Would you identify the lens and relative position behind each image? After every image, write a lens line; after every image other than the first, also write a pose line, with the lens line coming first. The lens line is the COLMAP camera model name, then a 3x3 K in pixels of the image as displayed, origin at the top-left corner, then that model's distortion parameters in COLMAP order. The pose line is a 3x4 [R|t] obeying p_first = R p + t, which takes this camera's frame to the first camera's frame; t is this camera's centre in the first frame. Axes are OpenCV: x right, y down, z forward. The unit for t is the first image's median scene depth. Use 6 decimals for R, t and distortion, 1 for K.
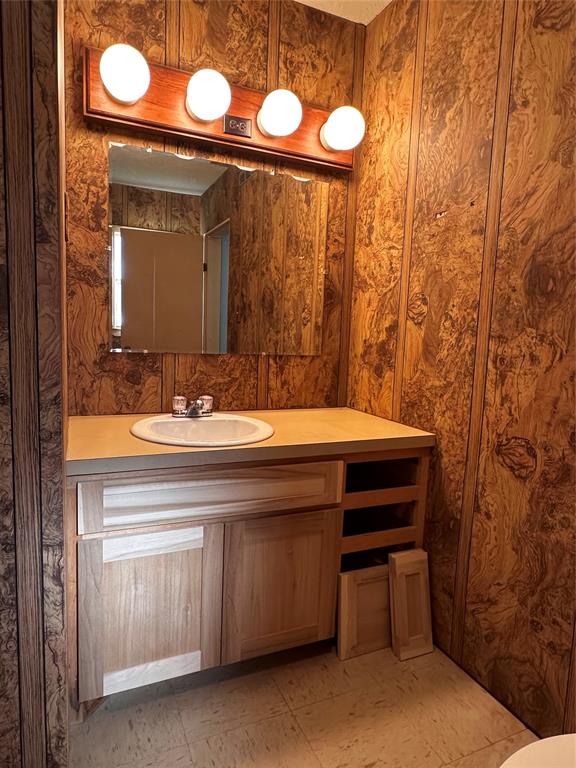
lens RADIAL K [[468.9, 0, 284.4], [0, 468.9, 383.8], [0, 0, 1]] dist [-0.002065, 0.000408]
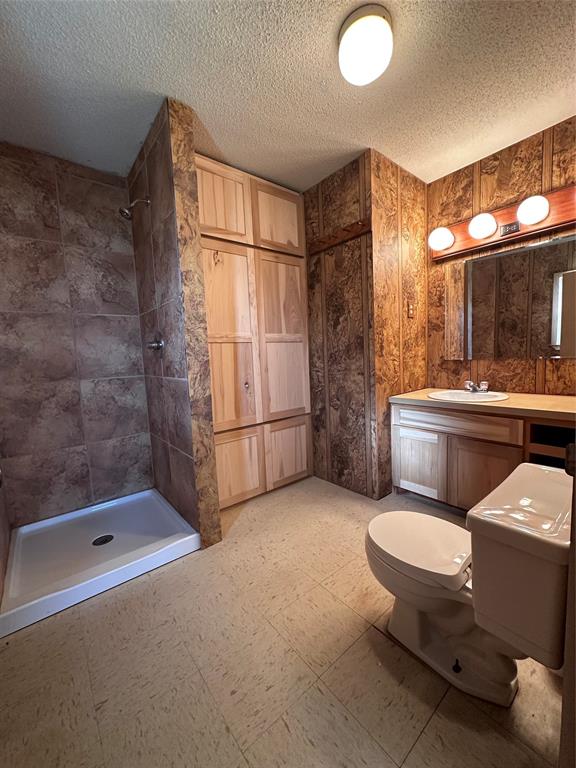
lens RADIAL K [[306.7, 0, 286.3], [0, 306.7, 385.4], [0, 0, 1]] dist [-0.001128, 0.000599]
pose [[0.258897, 0.044722, -0.964869, 0.903212], [-0.048818, 0.998257, 0.033171, 0.043229], [0.964671, 0.038515, 0.260629, -0.093837]]
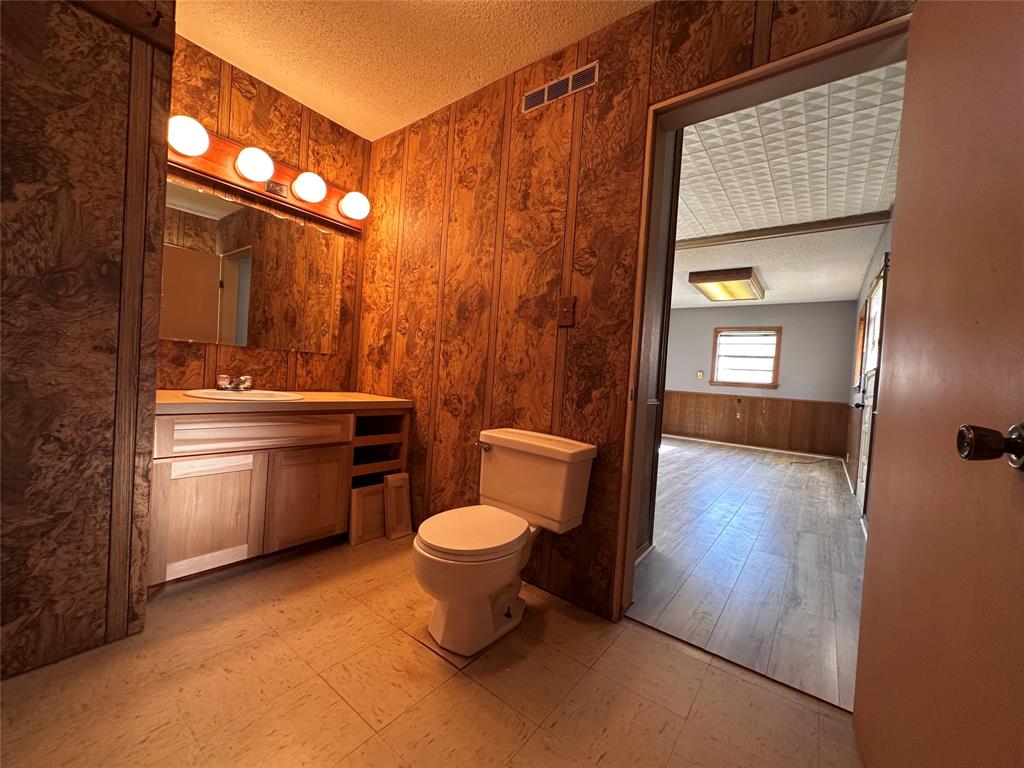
lens RADIAL K [[408.9, 0, 513.5], [0, 408.9, 384.8], [0, 0, 1]] dist [-0.001128, 0.000599]
pose [[0.878727, 0.012618, 0.477158, -0.057702], [0.015130, 0.998412, -0.054266, 0.141512], [-0.477085, 0.054904, 0.877140, -0.451823]]
